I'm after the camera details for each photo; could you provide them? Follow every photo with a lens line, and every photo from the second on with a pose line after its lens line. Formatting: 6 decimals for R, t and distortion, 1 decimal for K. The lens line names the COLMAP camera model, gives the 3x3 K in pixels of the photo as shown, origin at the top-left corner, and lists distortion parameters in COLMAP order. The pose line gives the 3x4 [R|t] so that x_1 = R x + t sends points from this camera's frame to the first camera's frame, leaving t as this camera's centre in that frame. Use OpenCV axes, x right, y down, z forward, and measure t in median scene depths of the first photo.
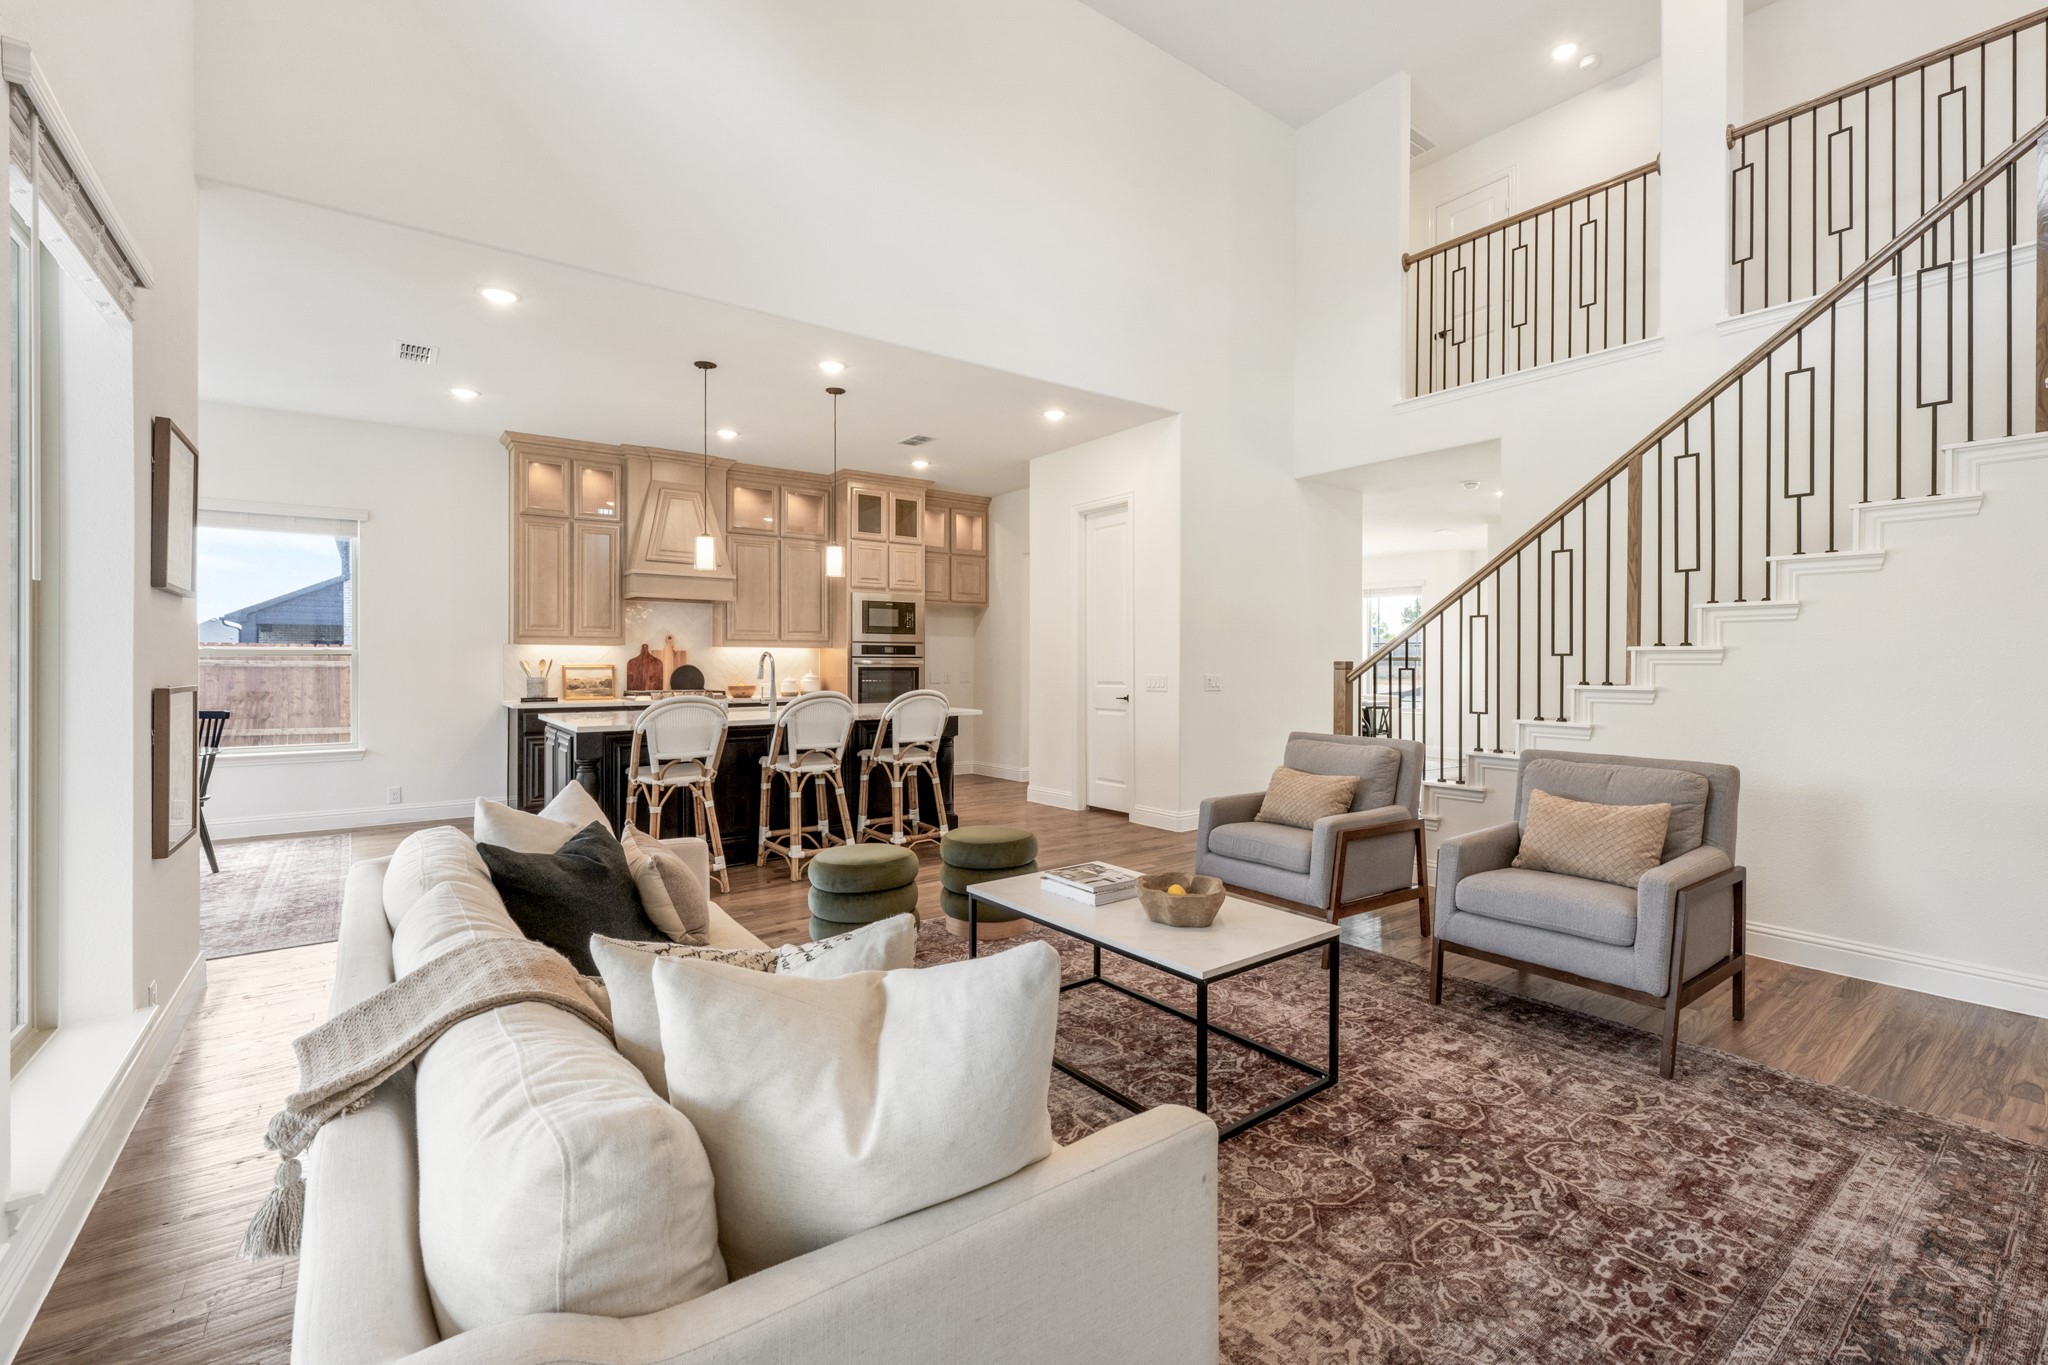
lens RADIAL K [[891.7, 0, 1042.9], [0, 891.7, 656.9], [0, 0, 1]] dist [-0.003590, 0.000413]
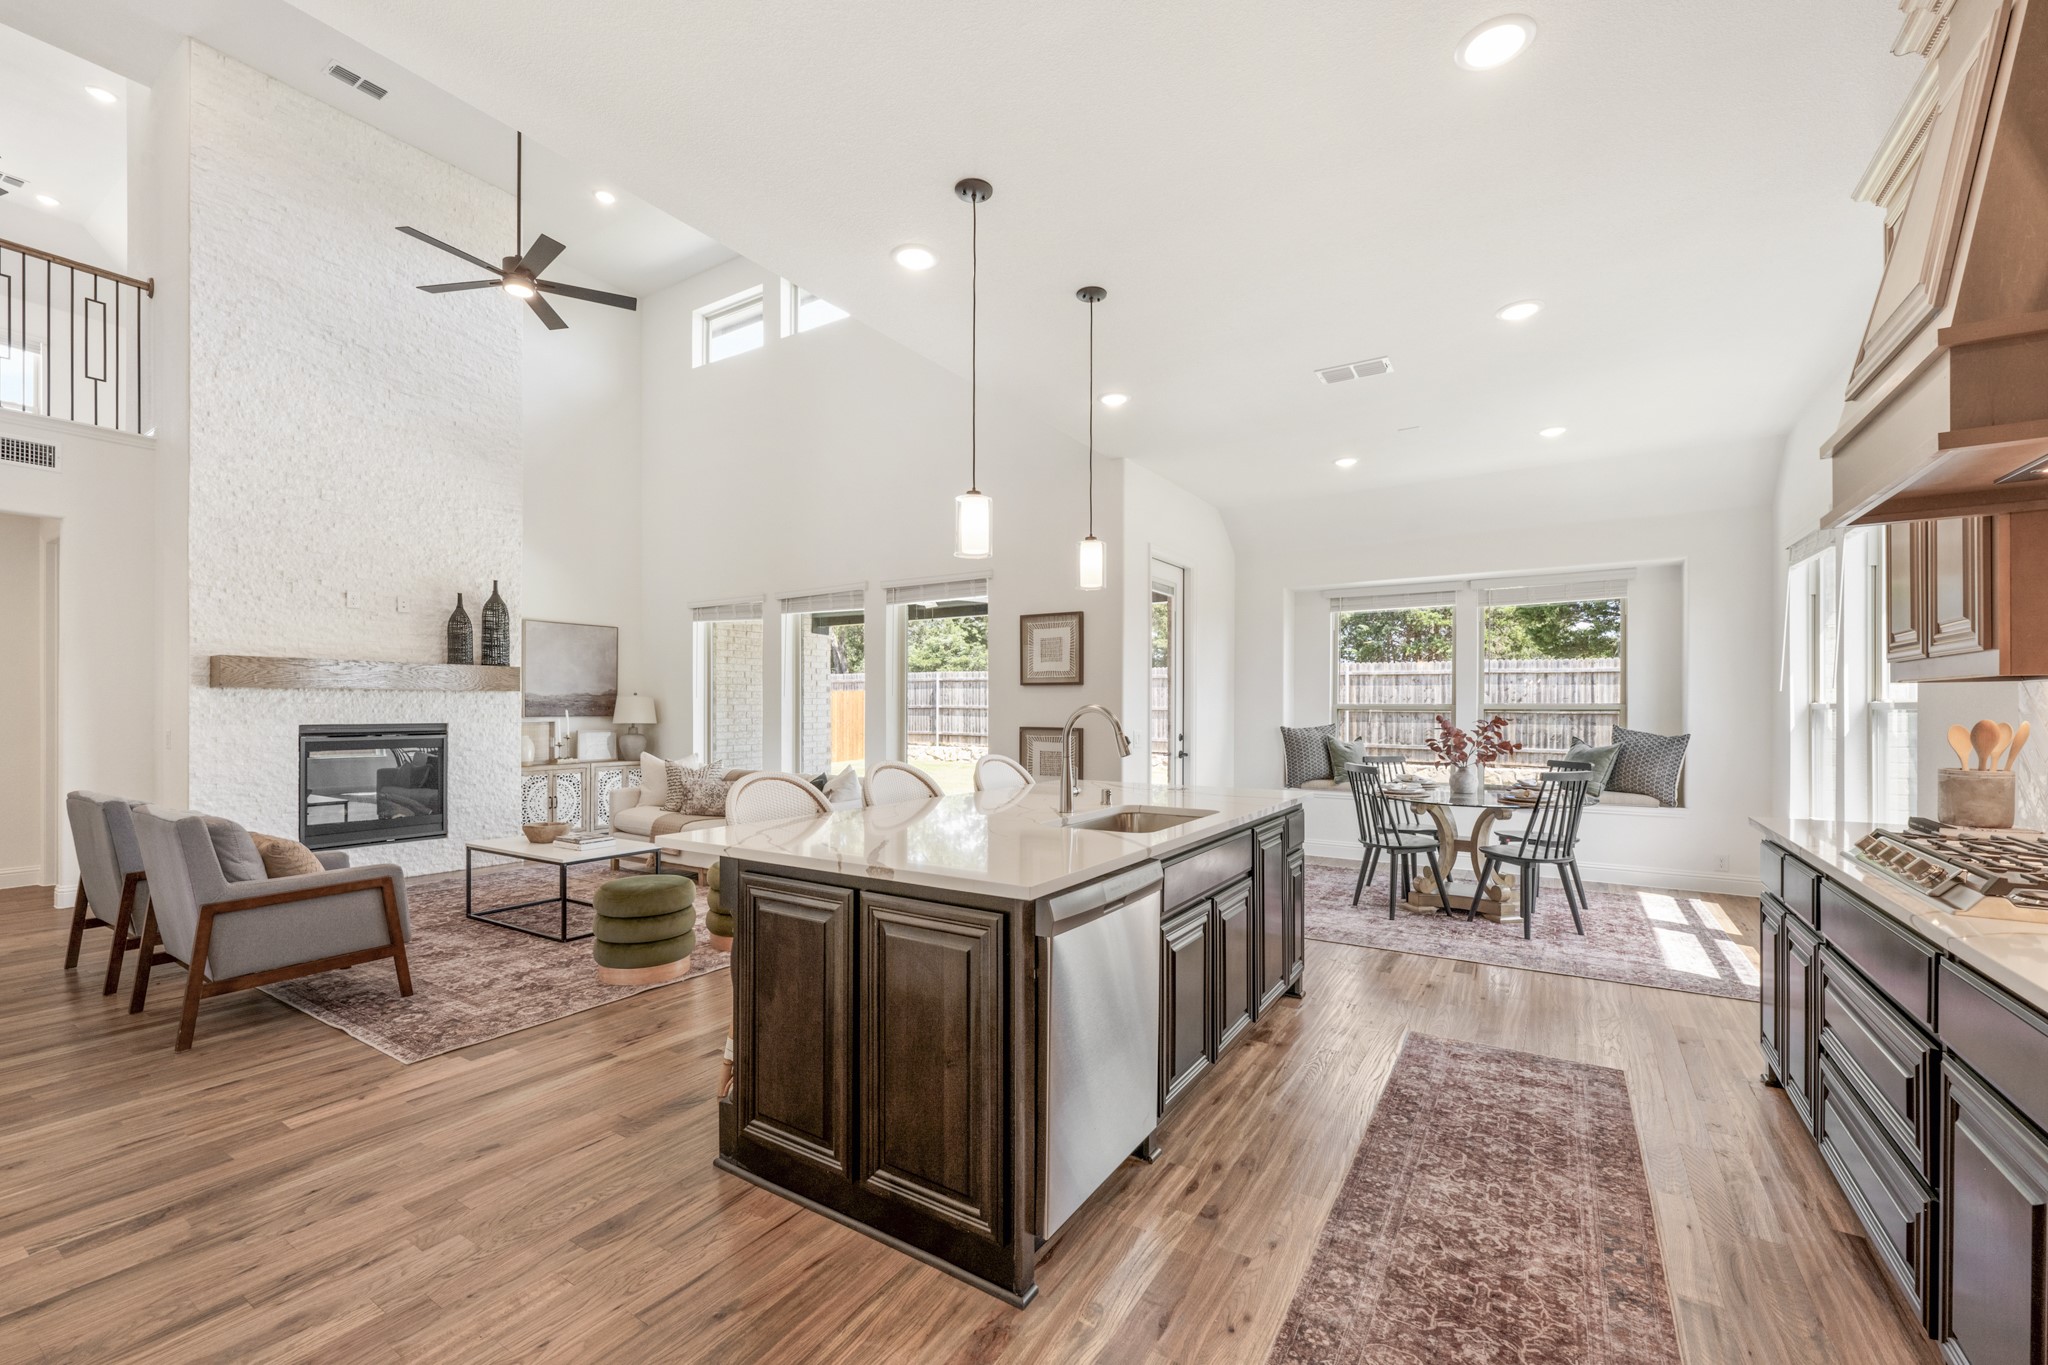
lens RADIAL K [[831.2, 0, 1021.9], [0, 831.2, 706.5], [0, 0, 1]] dist [-0.003233, 0.000579]
pose [[-0.939845, -0.002909, -0.341590, -0.085989], [0.000021, 0.999963, -0.008575, -0.000116], [0.341602, -0.008067, -0.939810, 1.256404]]
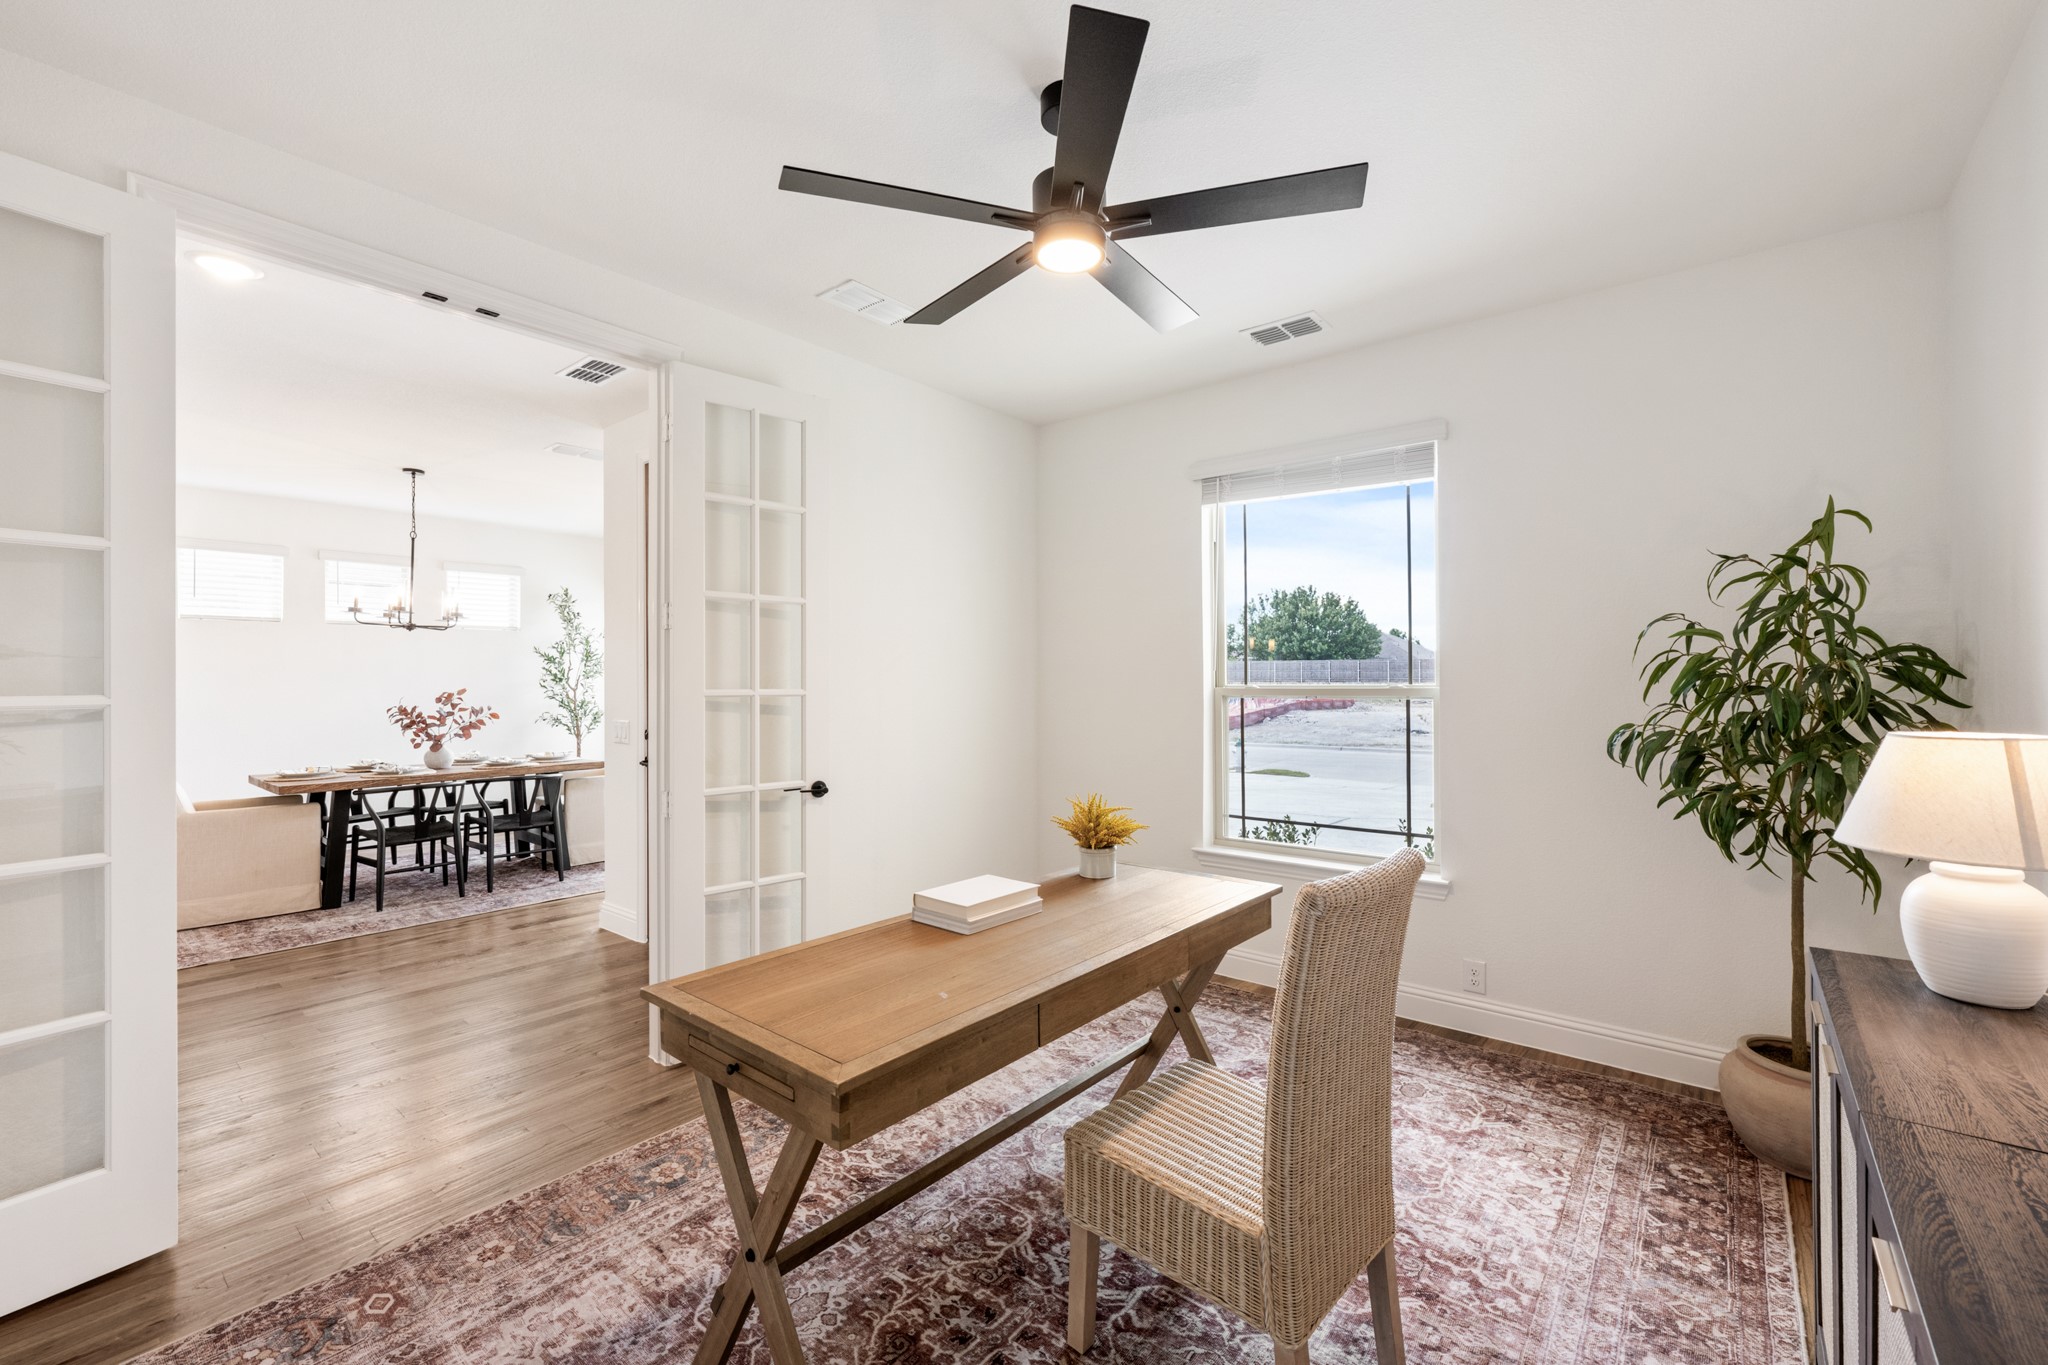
lens RADIAL K [[831.2, 0, 1039.5], [0, 831.2, 682.4], [0, 0, 1]] dist [-0.003233, 0.000579]
pose [[0.231590, -0.007196, -0.972787, 0.356917], [0.006070, 0.999964, -0.005952, -0.014370], [0.972795, -0.004527, 0.231625, 0.326501]]
